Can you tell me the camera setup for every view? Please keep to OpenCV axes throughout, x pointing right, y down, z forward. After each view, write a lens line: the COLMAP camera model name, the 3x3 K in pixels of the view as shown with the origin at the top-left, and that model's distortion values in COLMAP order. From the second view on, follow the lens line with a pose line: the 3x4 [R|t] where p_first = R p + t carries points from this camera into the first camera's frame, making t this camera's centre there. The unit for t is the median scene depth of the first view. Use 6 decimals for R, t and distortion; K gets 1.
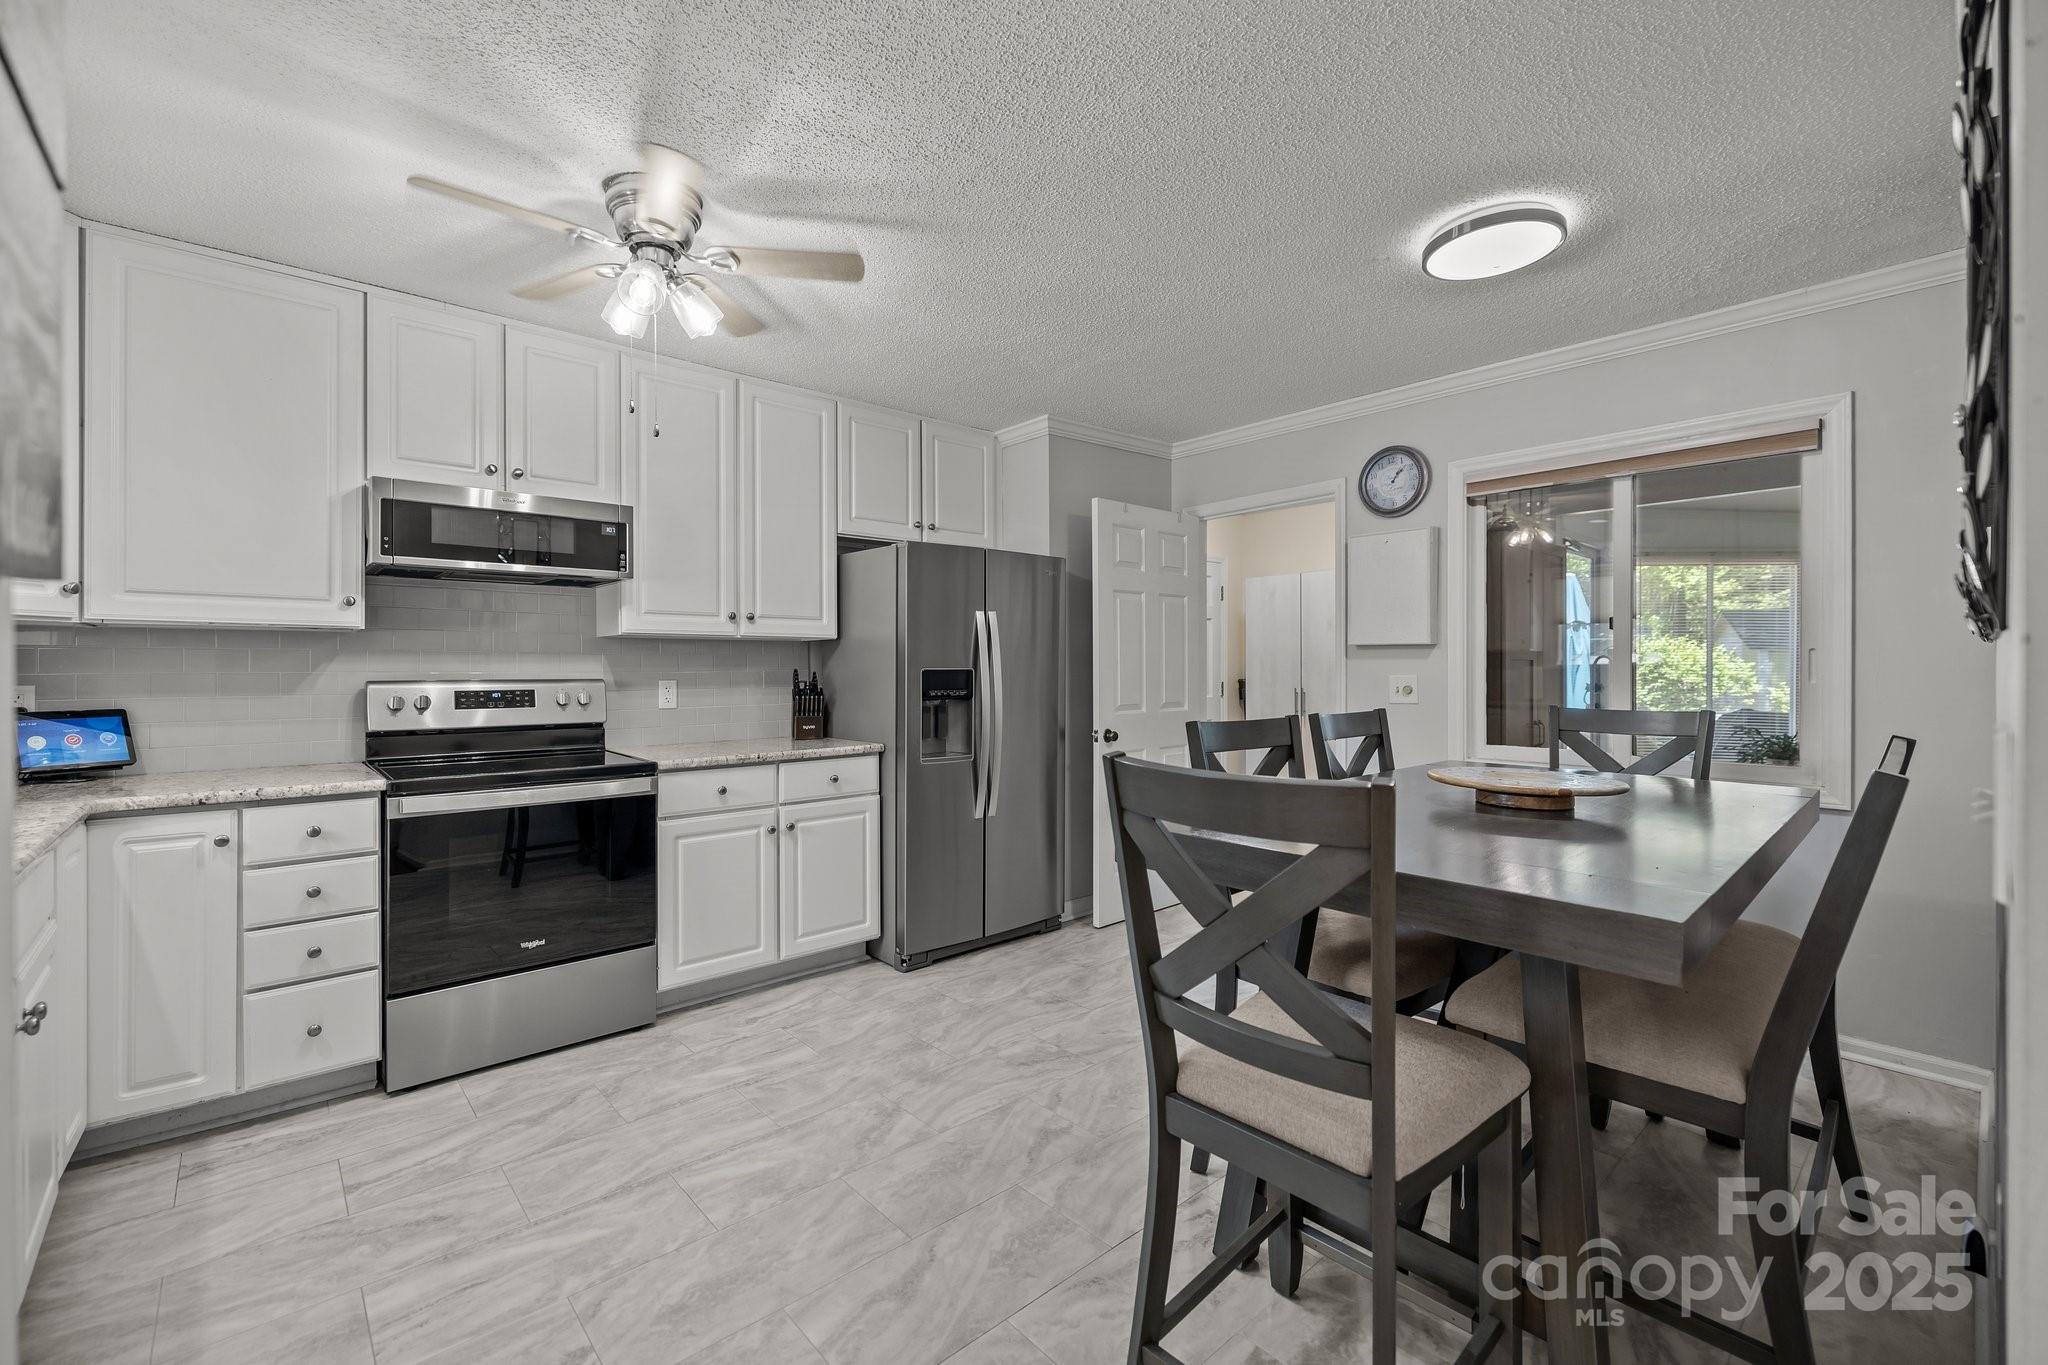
lens RADIAL K [[860.6, 0, 1004.7], [0, 860.6, 672.5], [0, 0, 1]] dist [-0.001584, -0.000063]
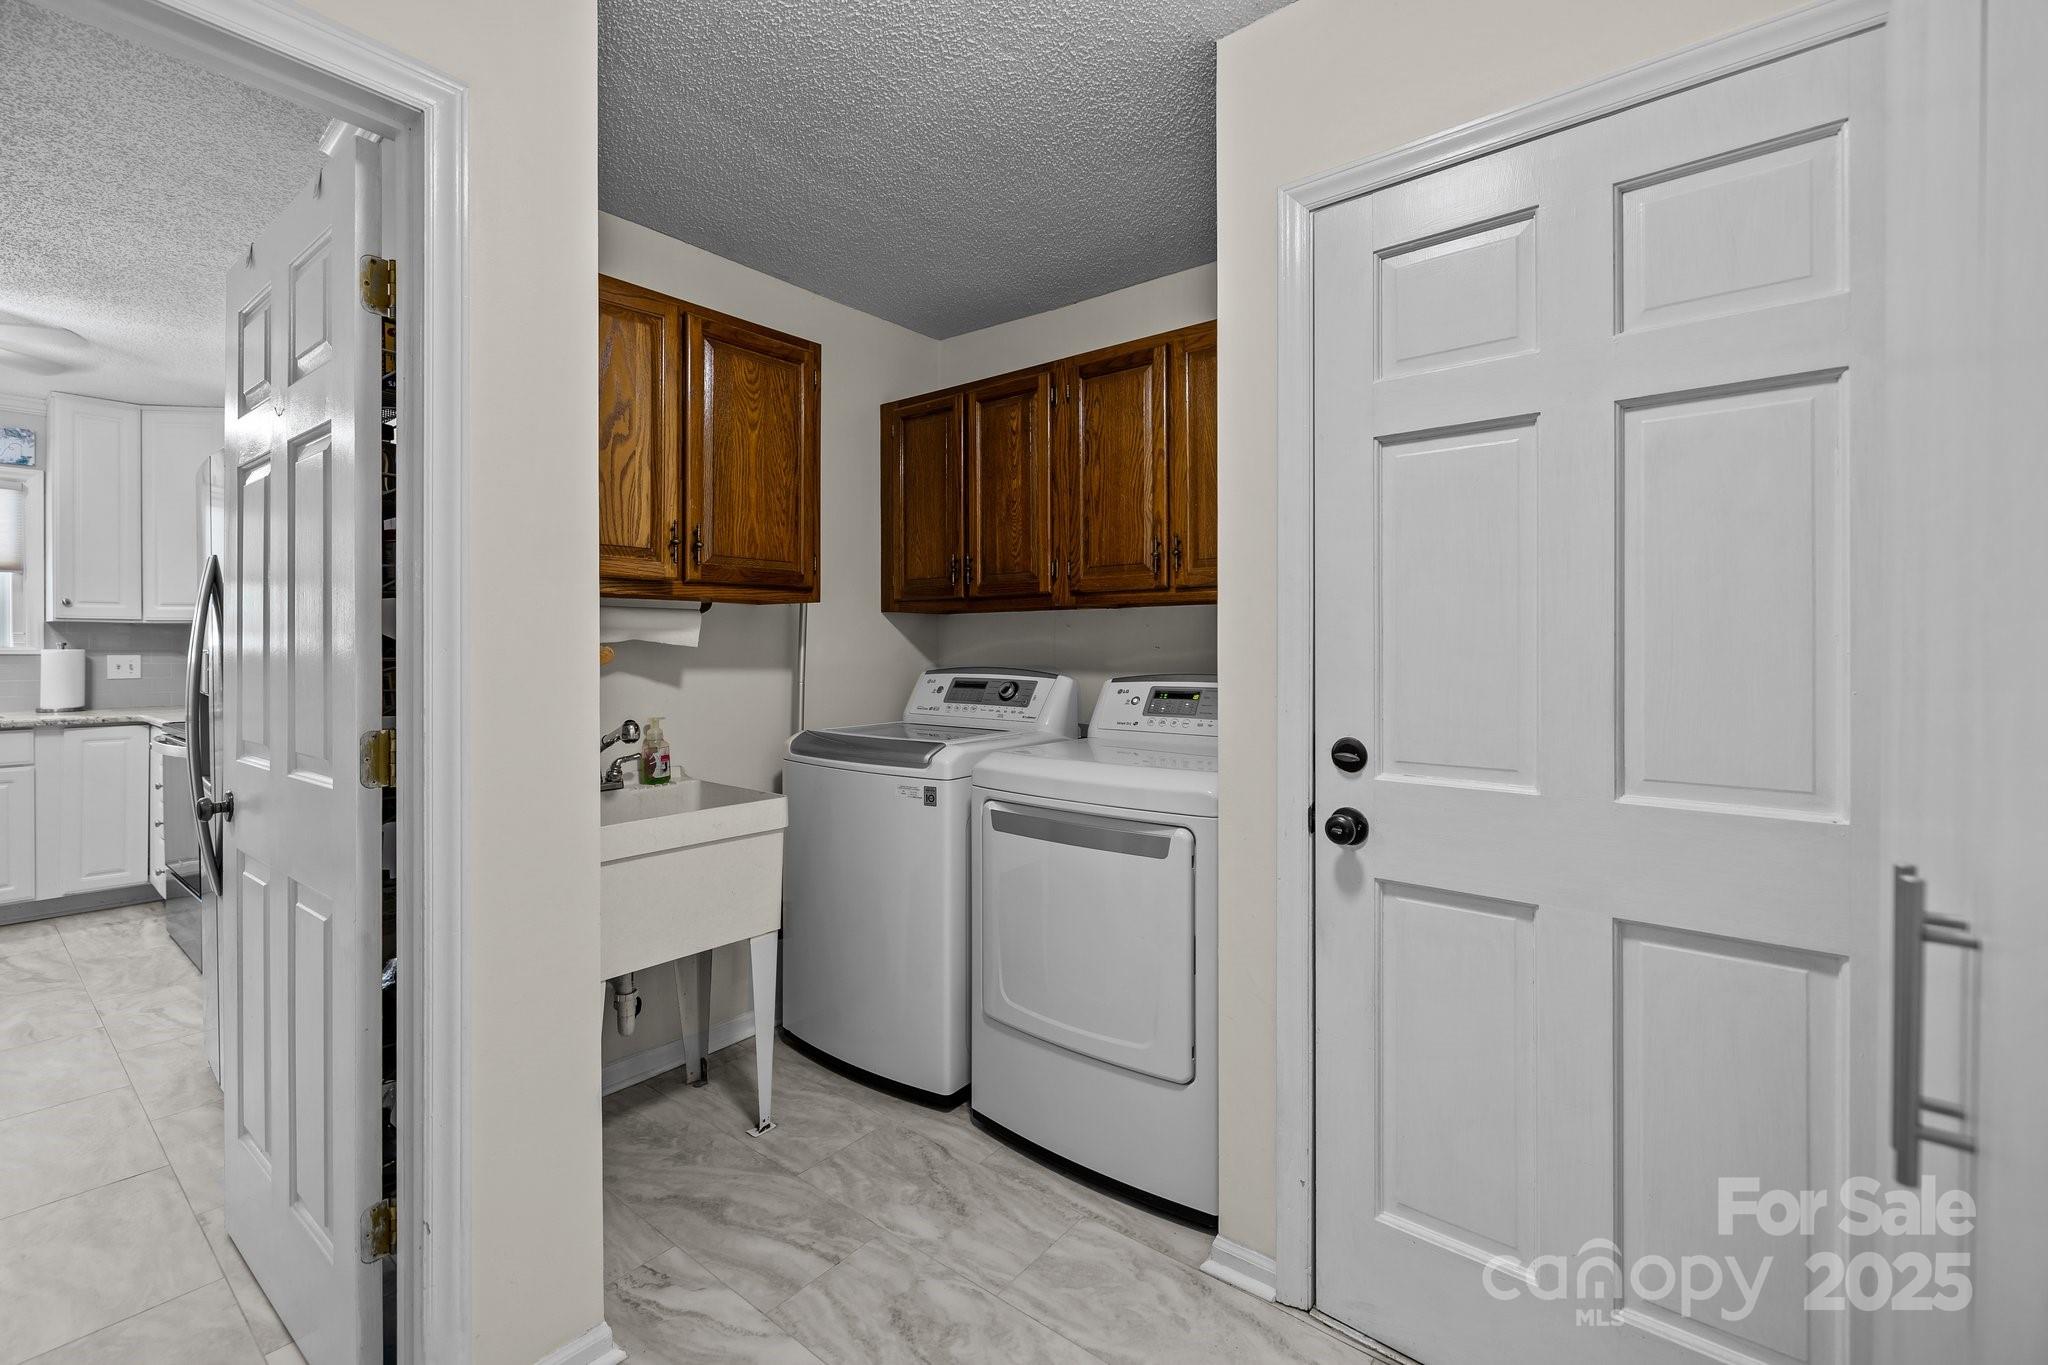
lens RADIAL K [[872.8, 0, 1004.3], [0, 872.8, 647.4], [0, 0, 1]] dist [0.000384, -0.001254]
pose [[0.177256, 0.002852, -0.984161, 0.966740], [-0.006995, 0.999974, 0.001638, -0.016835], [0.984140, 0.006594, 0.177271, 2.019169]]
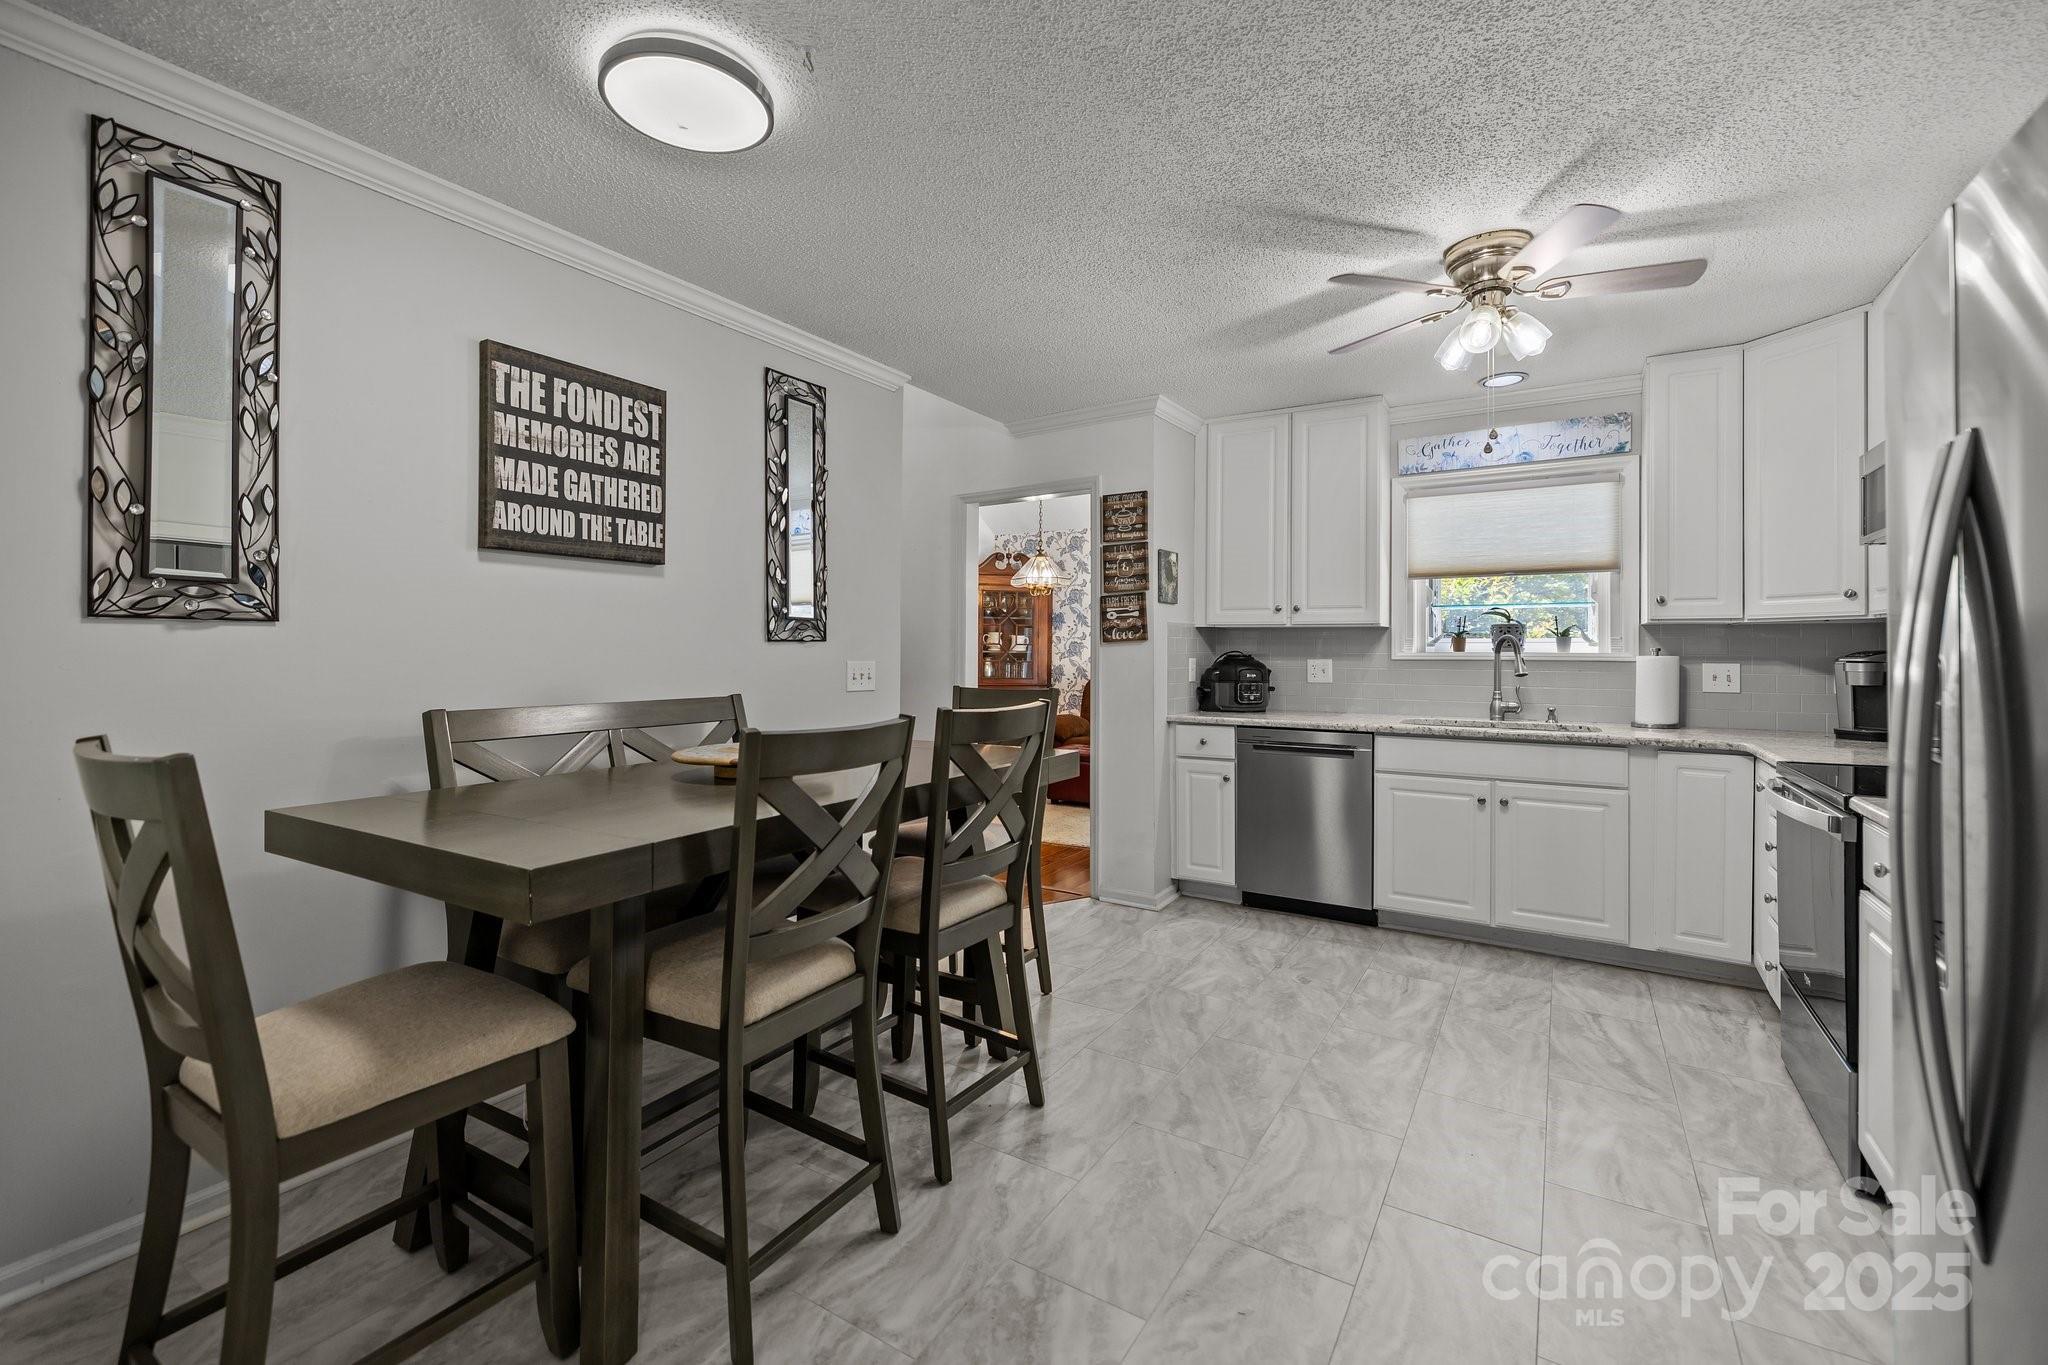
lens RADIAL K [[872.8, 0, 1009.6], [0, 872.8, 644.4], [0, 0, 1]] dist [0.000384, -0.001254]
pose [[-0.958914, -0.005192, -0.283651, 0.460595], [-0.005774, 0.999983, 0.001217, -0.012157], [0.283640, 0.002805, -0.958927, 1.635975]]
